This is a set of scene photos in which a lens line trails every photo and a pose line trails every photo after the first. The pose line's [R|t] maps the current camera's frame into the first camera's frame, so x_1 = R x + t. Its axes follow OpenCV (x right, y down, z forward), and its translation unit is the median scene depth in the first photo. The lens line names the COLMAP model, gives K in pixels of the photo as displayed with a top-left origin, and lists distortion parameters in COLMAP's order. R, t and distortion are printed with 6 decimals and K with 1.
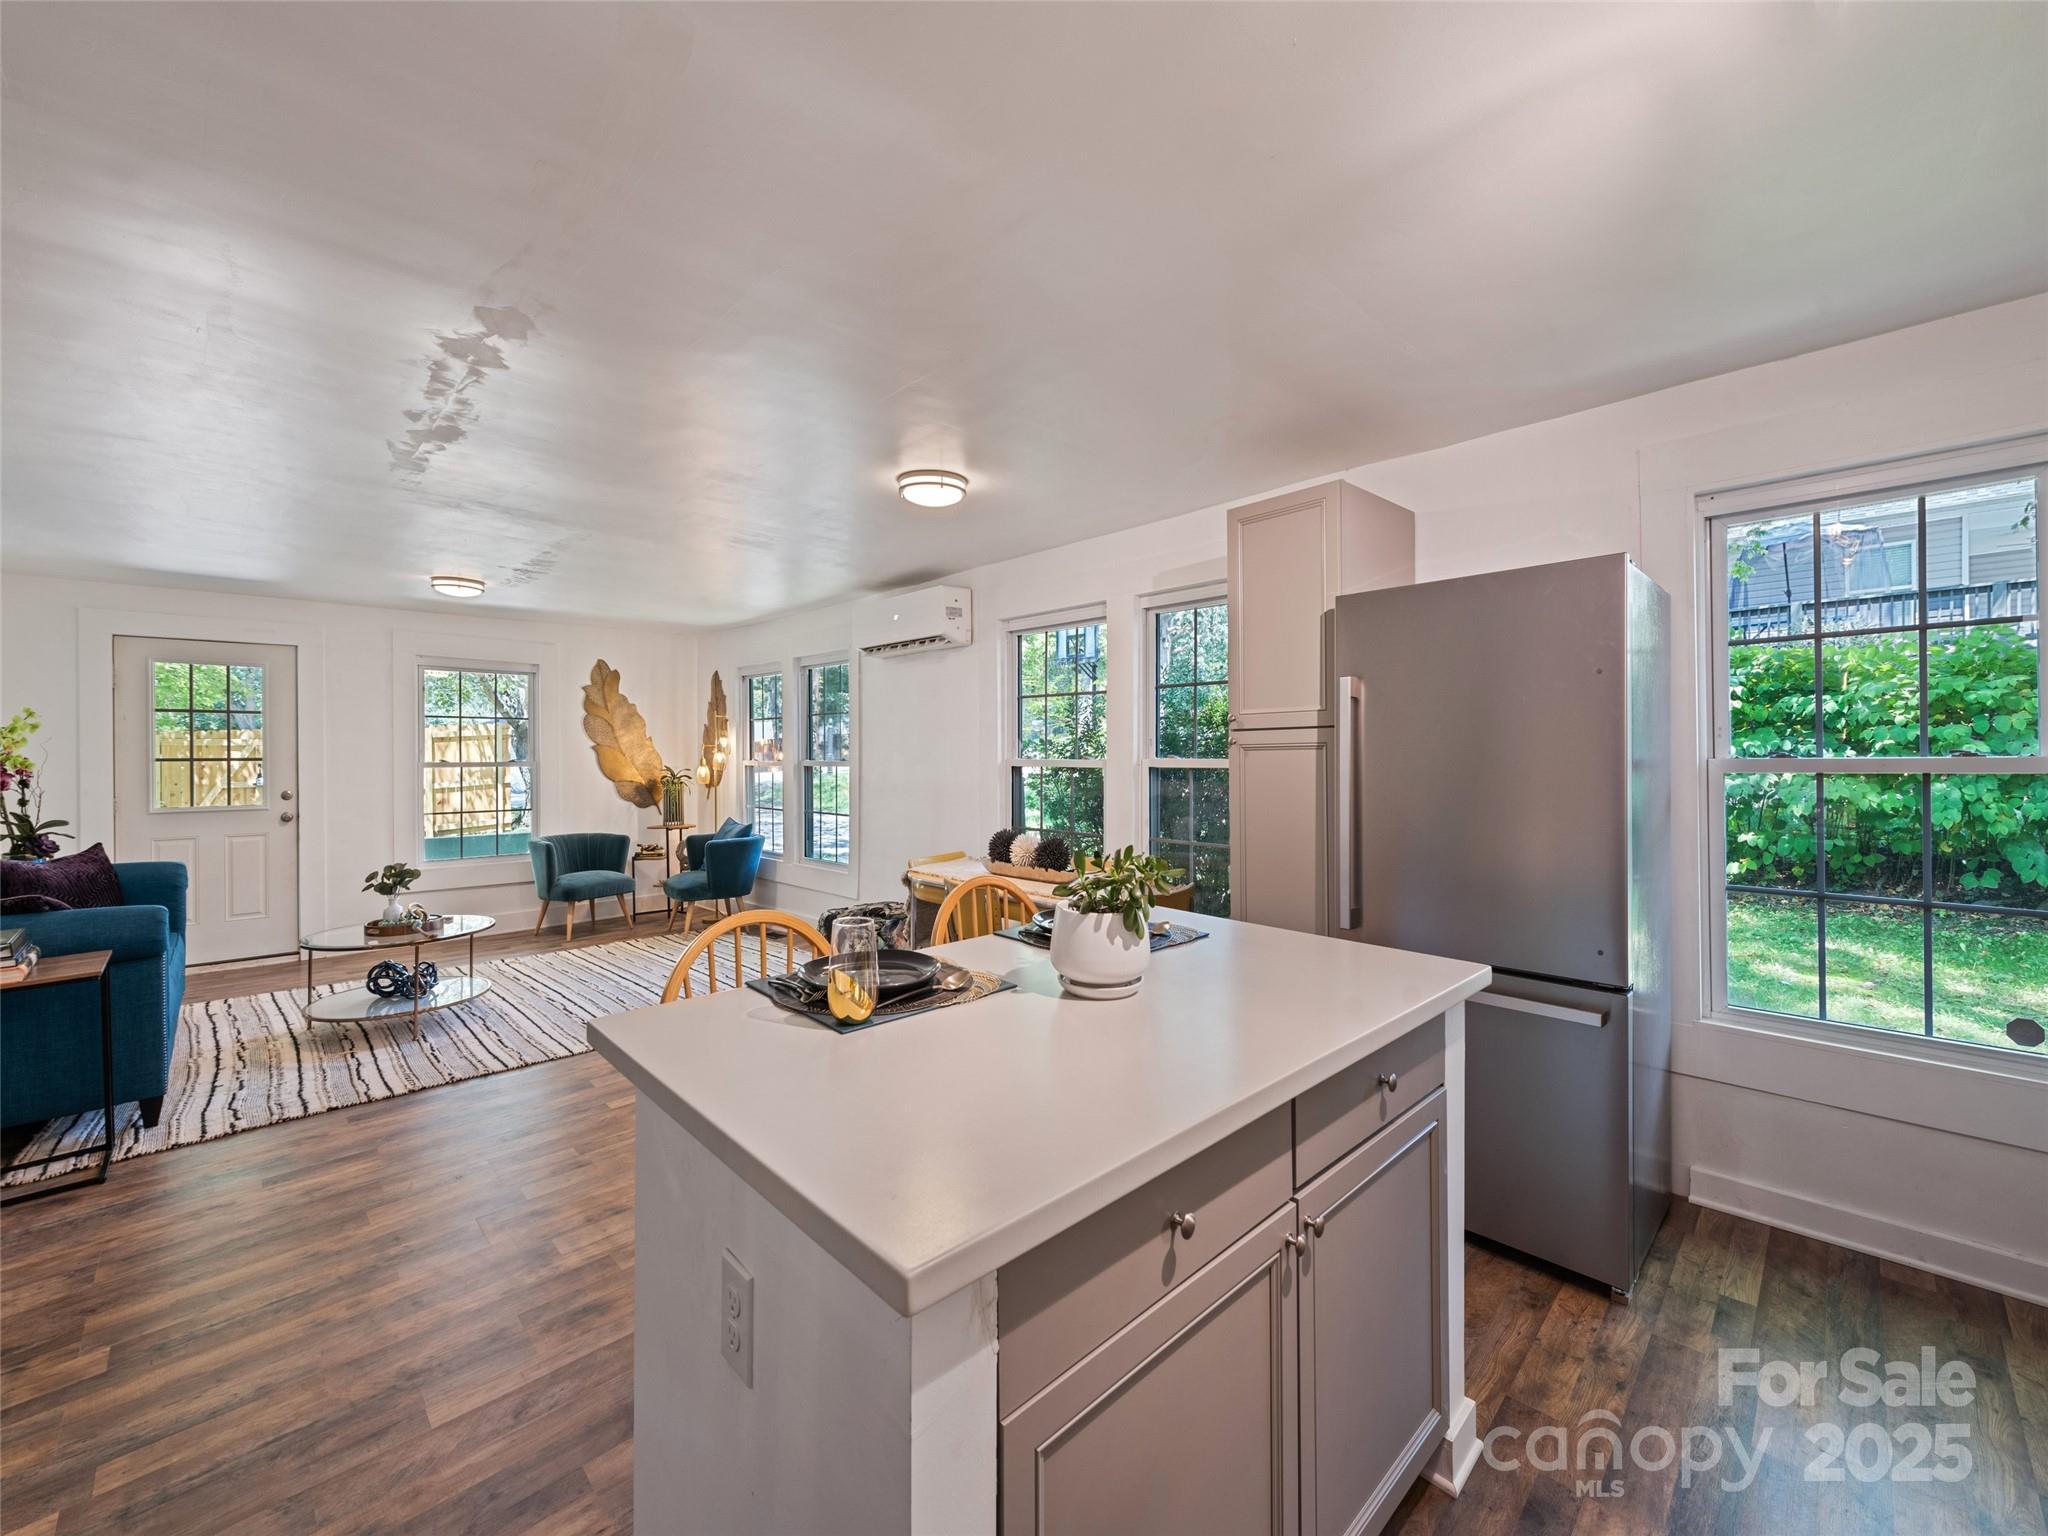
lens RADIAL K [[812.7, 0, 1026.5], [0, 812.7, 762.3], [0, 0, 1]] dist [0.011887, -0.005447]
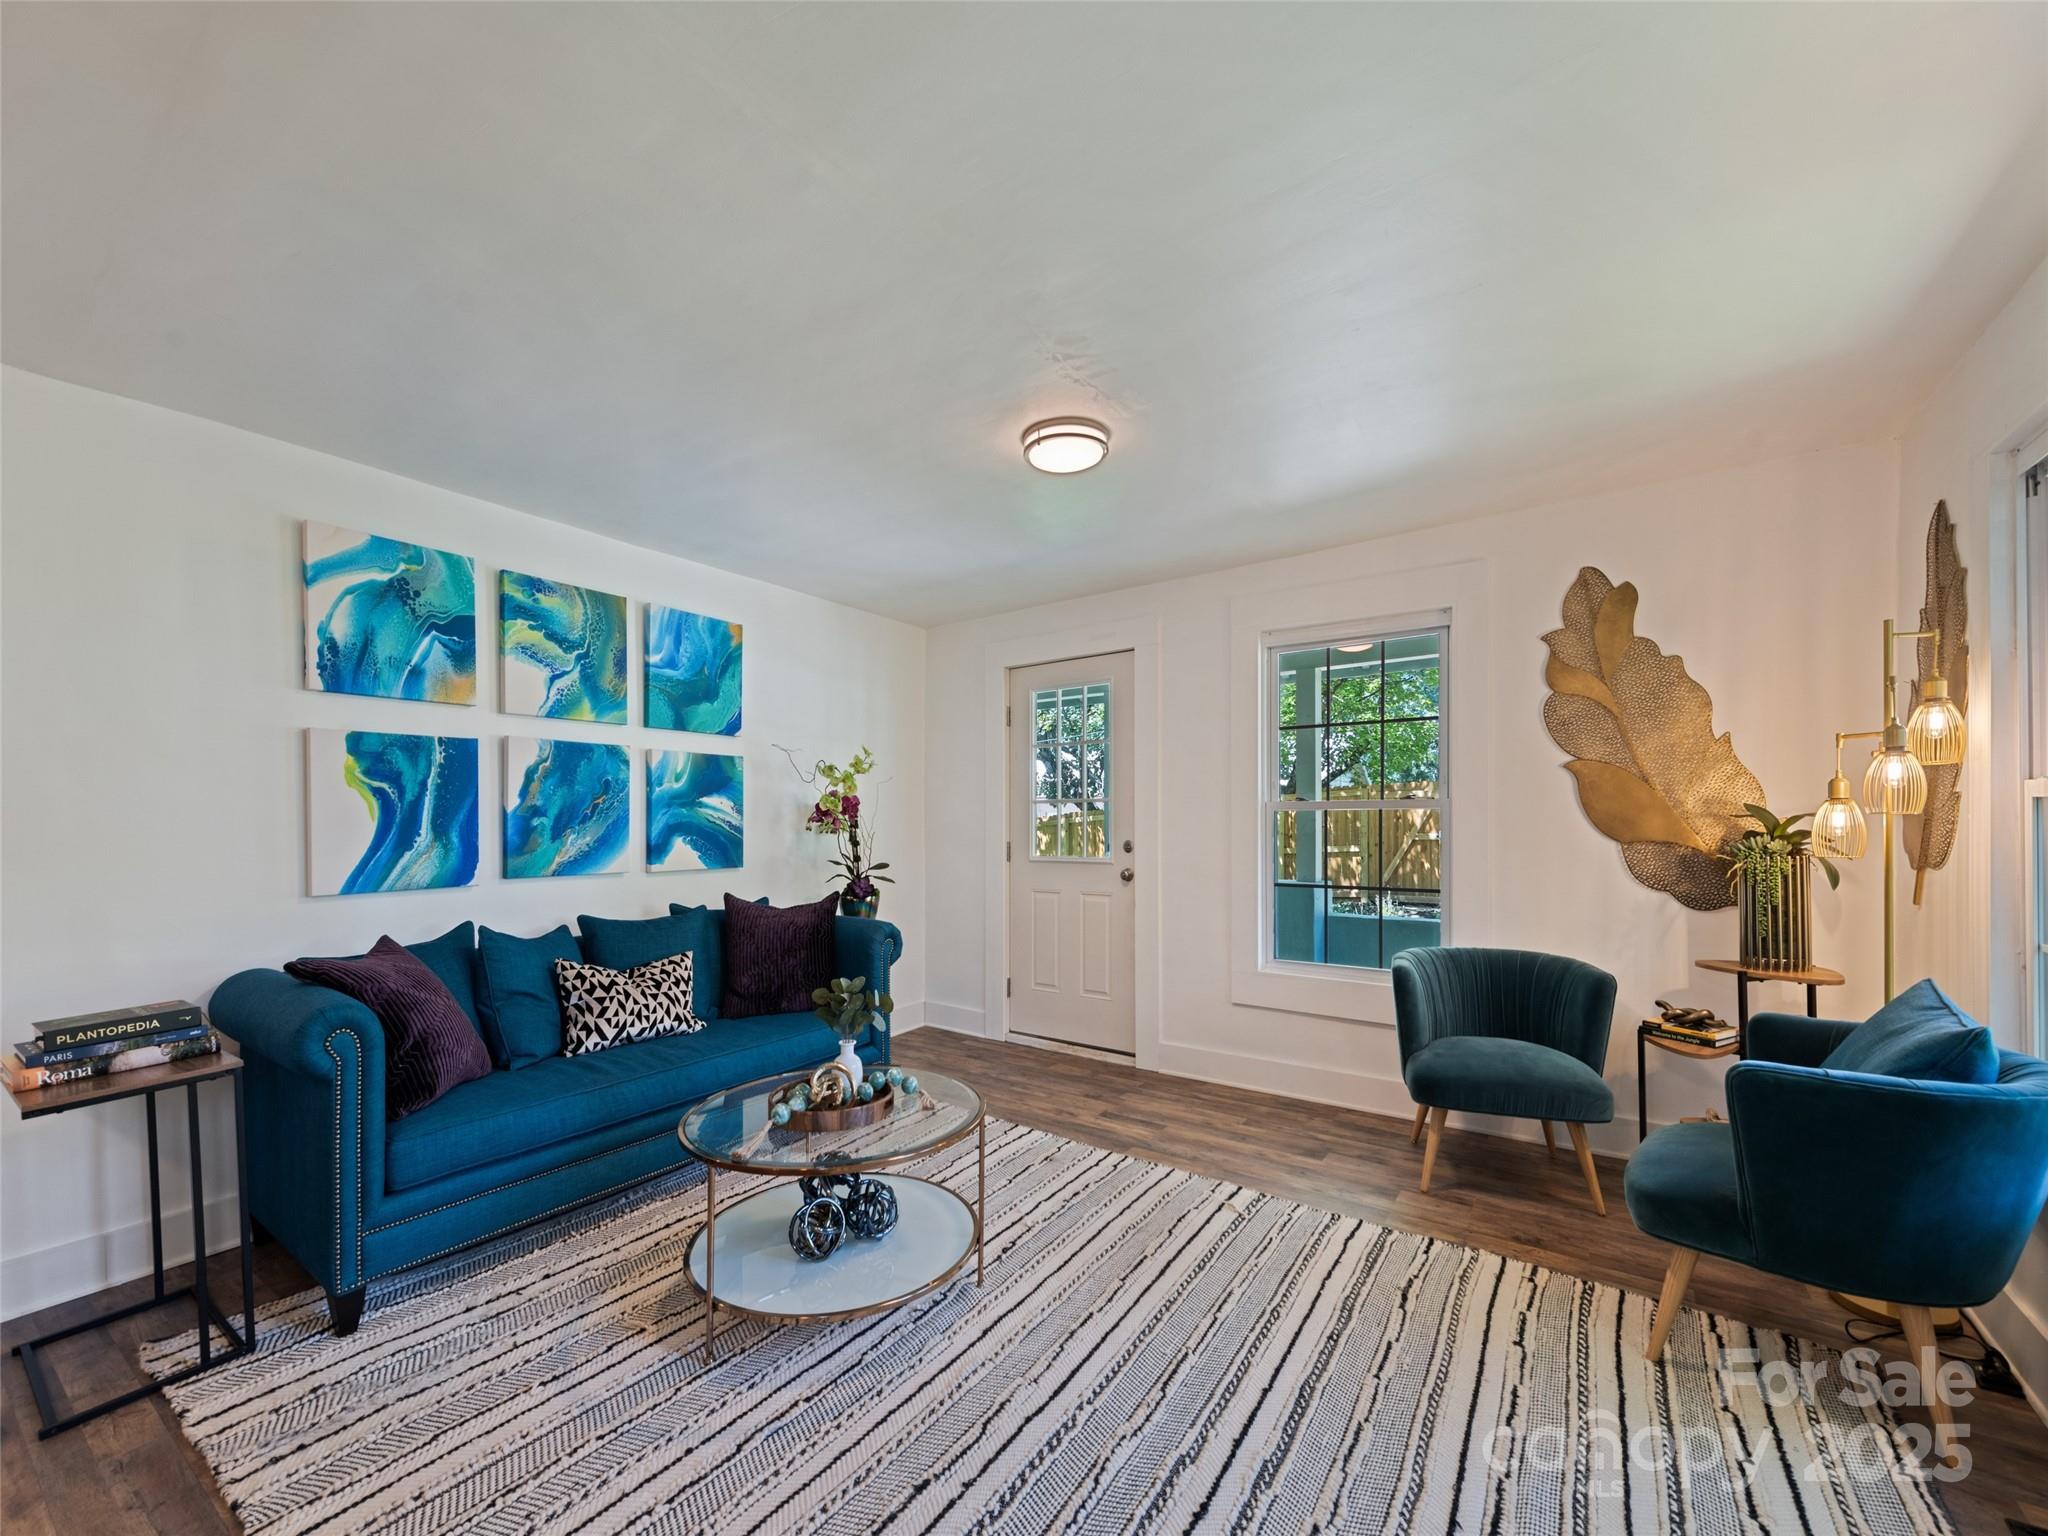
lens RADIAL K [[812.7, 0, 1042.9], [0, 812.7, 831.1], [0, 0, 1]] dist [0.011887, -0.005447]
pose [[0.189332, 0.015078, -0.981797, -0.195056], [-0.001501, 0.999885, 0.015066, 0.016613], [0.981912, -0.001379, 0.189333, 0.872271]]
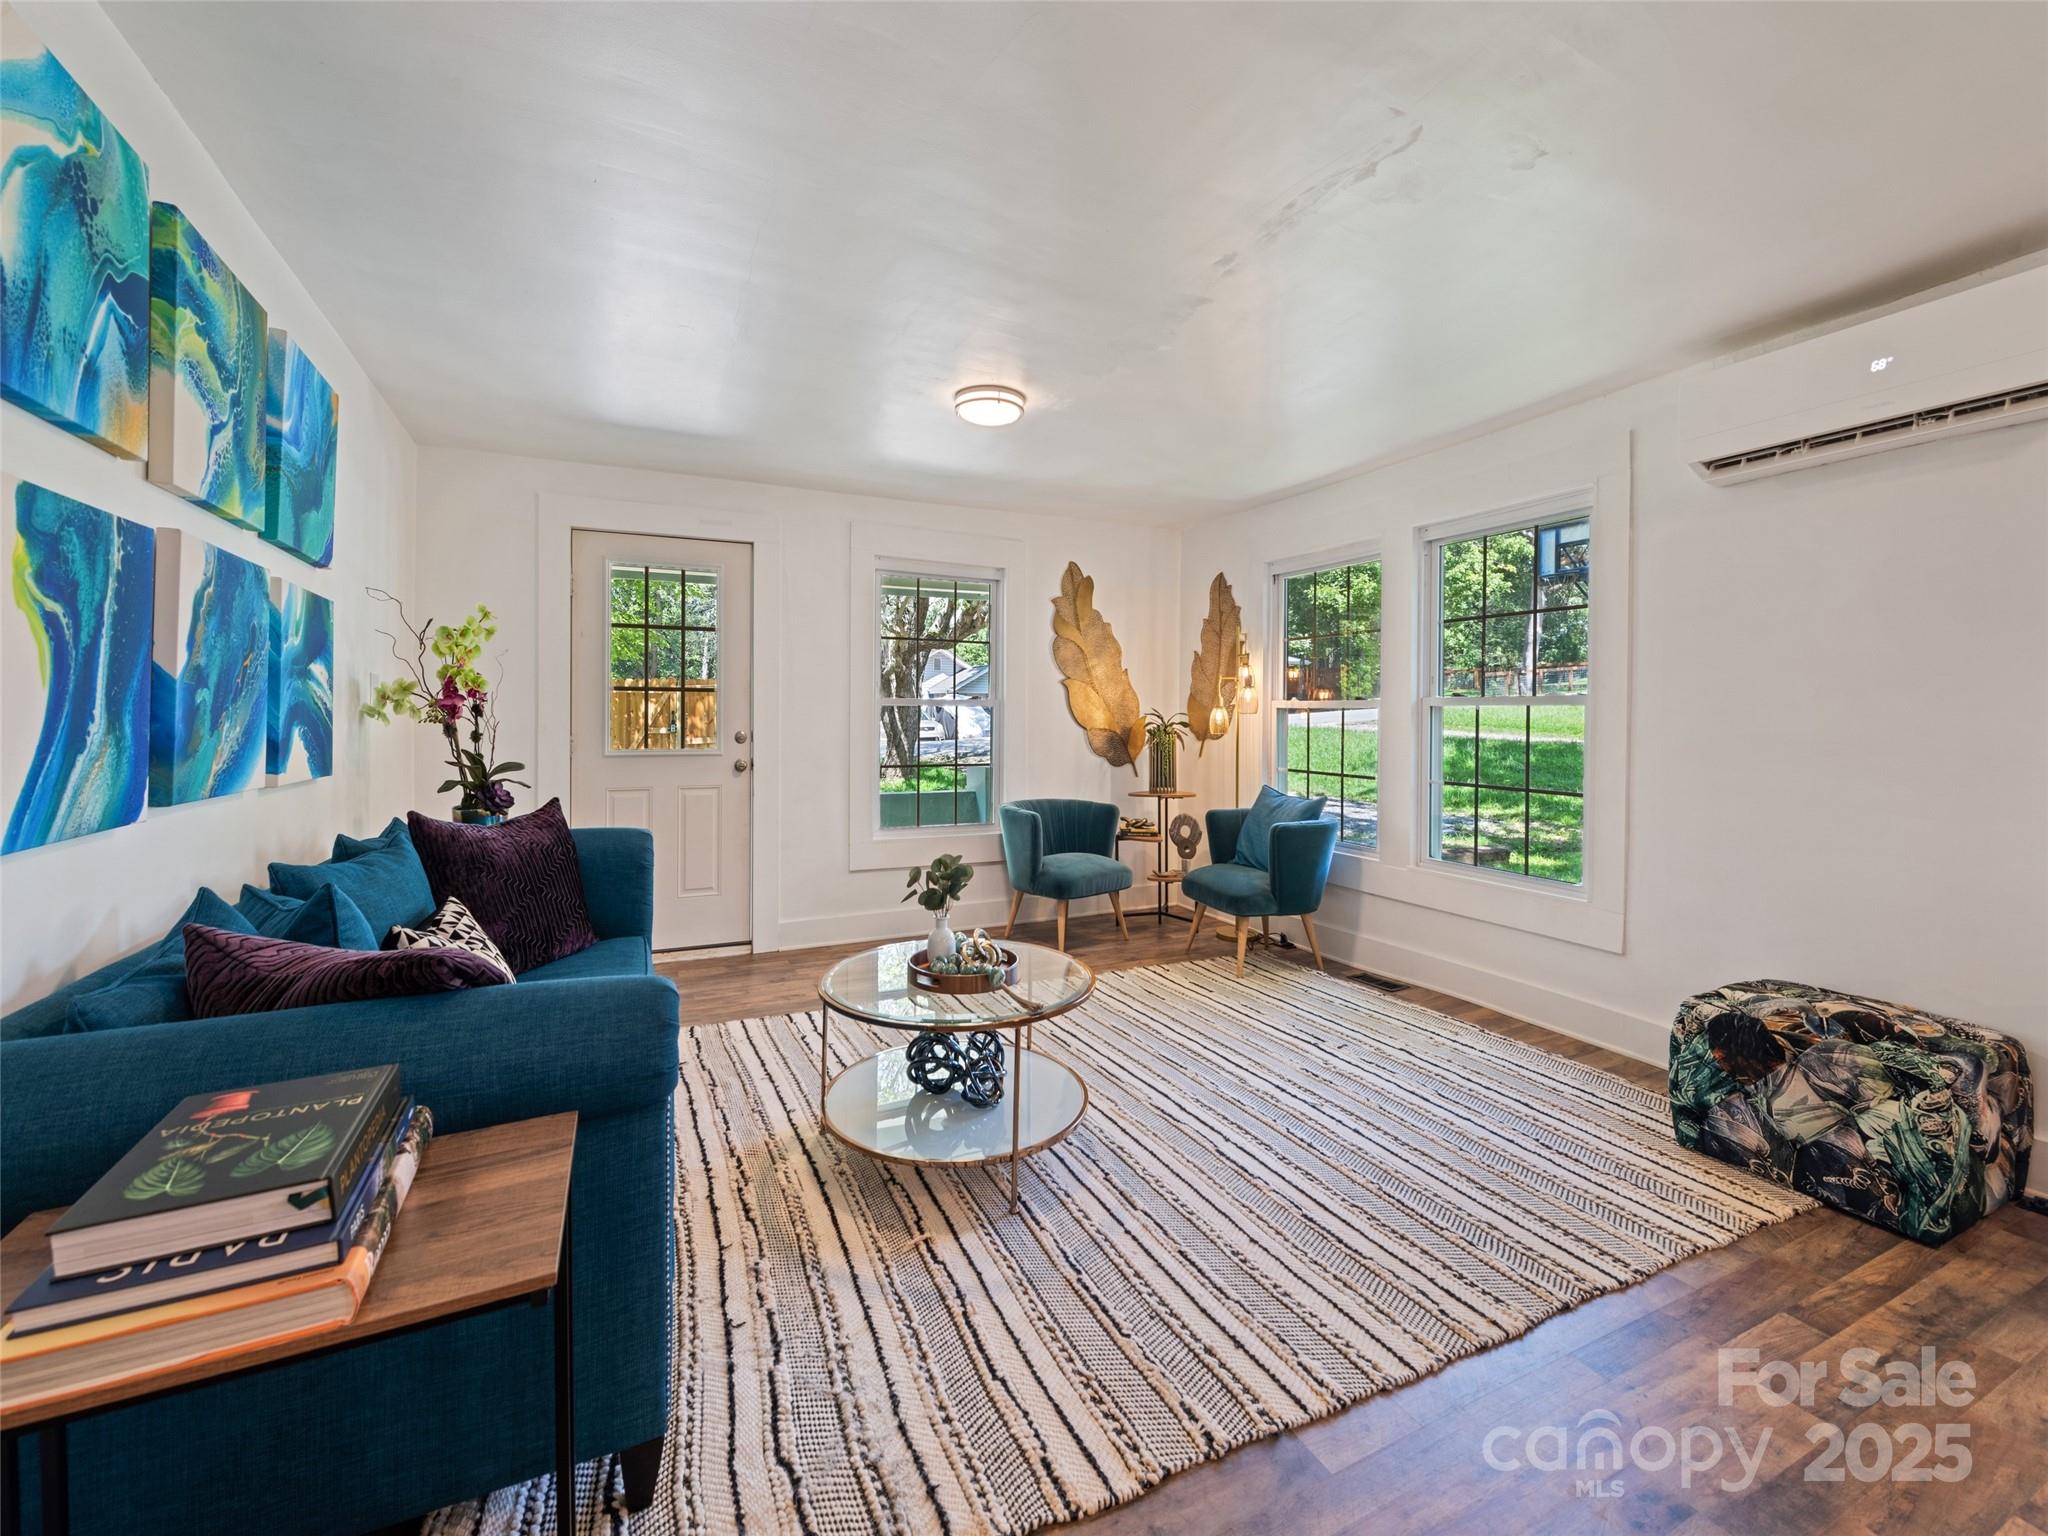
lens RADIAL K [[812.7, 0, 996.0], [0, 812.7, 725.3], [0, 0, 1]] dist [0.011887, -0.005447]
pose [[0.937675, 0.013468, -0.347252, -0.463728], [-0.012610, 0.999909, 0.004729, 0.025340], [0.347284, -0.000055, 0.937760, 0.409349]]
